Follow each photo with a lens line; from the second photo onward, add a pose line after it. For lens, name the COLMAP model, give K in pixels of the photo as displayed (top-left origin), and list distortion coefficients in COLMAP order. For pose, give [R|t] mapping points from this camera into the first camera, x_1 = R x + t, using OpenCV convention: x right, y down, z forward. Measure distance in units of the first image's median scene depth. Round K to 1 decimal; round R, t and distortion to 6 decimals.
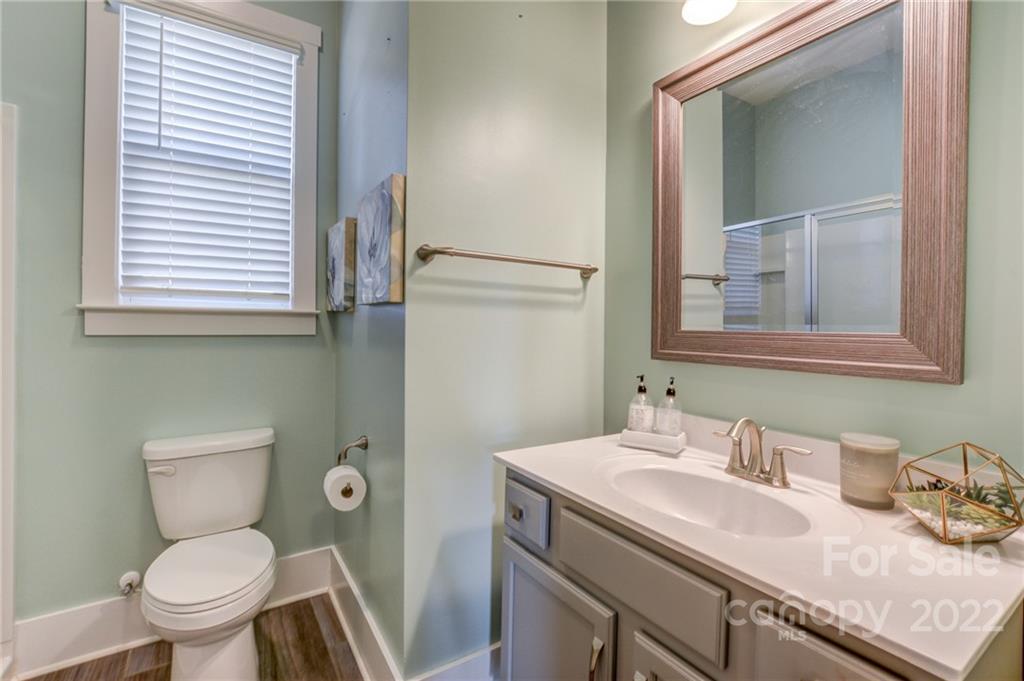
lens RADIAL K [[472.3, 0, 512.0], [0, 472.3, 340.5], [0, 0, 1]] dist [-0.036610, 0.000075]
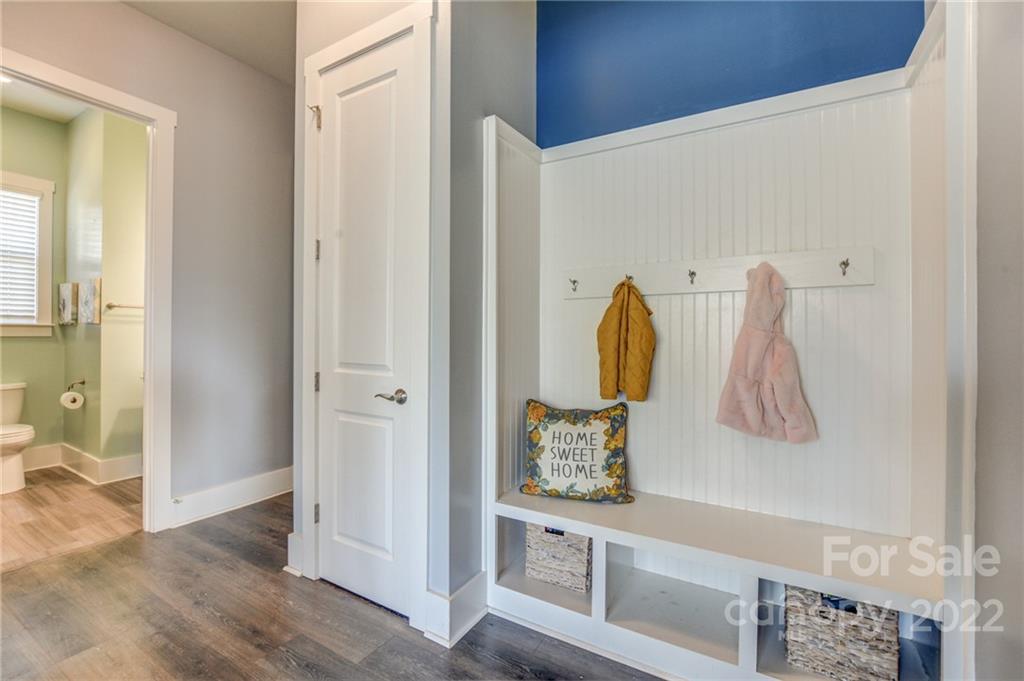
lens RADIAL K [[445.1, 0, 509.8], [0, 445.1, 336.2], [0, 0, 1]] dist [-0.020170, 0.000440]
pose [[0.894571, -0.008063, 0.446853, 0.569148], [0.016396, 0.999756, -0.014784, 0.053266], [-0.446625, 0.020552, 0.894485, -1.749595]]
